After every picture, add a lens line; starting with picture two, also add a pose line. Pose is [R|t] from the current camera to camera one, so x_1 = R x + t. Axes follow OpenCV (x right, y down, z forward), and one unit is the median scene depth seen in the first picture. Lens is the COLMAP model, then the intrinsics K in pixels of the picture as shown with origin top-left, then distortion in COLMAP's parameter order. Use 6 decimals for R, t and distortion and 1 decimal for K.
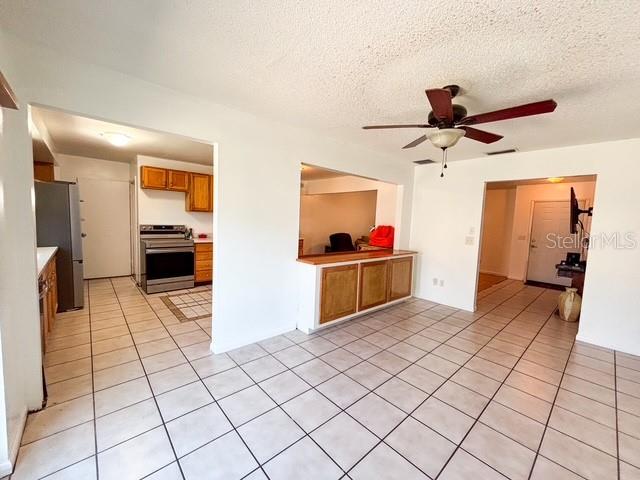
lens RADIAL K [[261.1, 0, 320.7], [0, 261.1, 240.6], [0, 0, 1]] dist [0.003644, -0.001392]
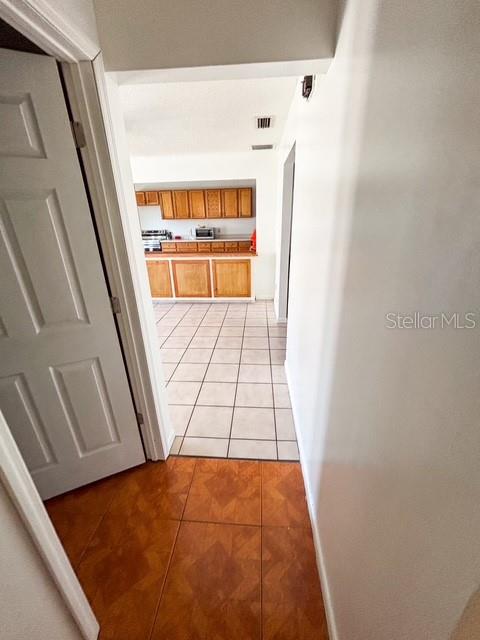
lens RADIAL K [[261.1, 0, 240.2], [0, 261.1, 323.3], [0, 0, 1]] dist [0.003644, -0.001392]
pose [[0.688991, 0.227259, -0.688219, 1.384219], [-0.009732, 0.952383, 0.304747, -0.012935], [0.724705, -0.203271, 0.658395, 0.343714]]
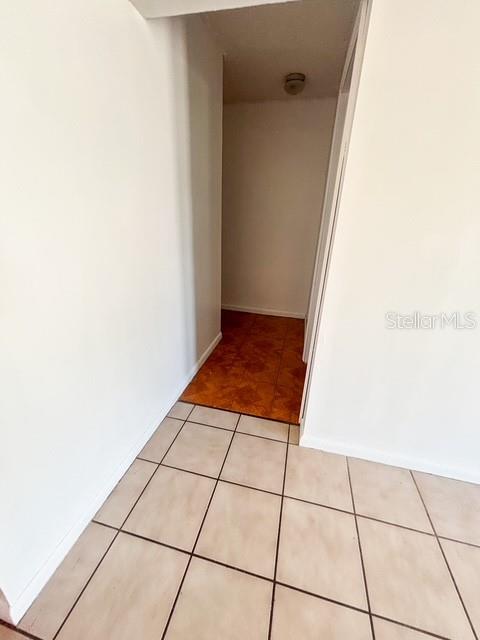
lens RADIAL K [[261.1, 0, 238.1], [0, 261.1, 319.3], [0, 0, 1]] dist [0.003644, -0.001392]
pose [[-0.548931, -0.353767, 0.757313, 0.732282], [0.029959, 0.897112, 0.440787, -0.013514], [-0.835330, 0.264650, -0.481854, 0.825466]]
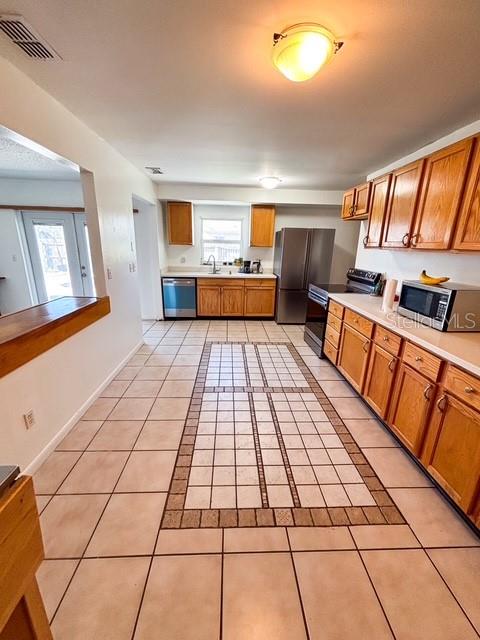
lens RADIAL K [[261.1, 0, 239.4], [0, 261.1, 319.1], [0, 0, 1]] dist [0.003644, -0.001392]
pose [[-0.640208, 0.159916, -0.751372, 0.249170], [-0.109927, 0.948956, 0.295632, -0.154841], [0.760296, 0.271862, -0.589950, 1.742979]]
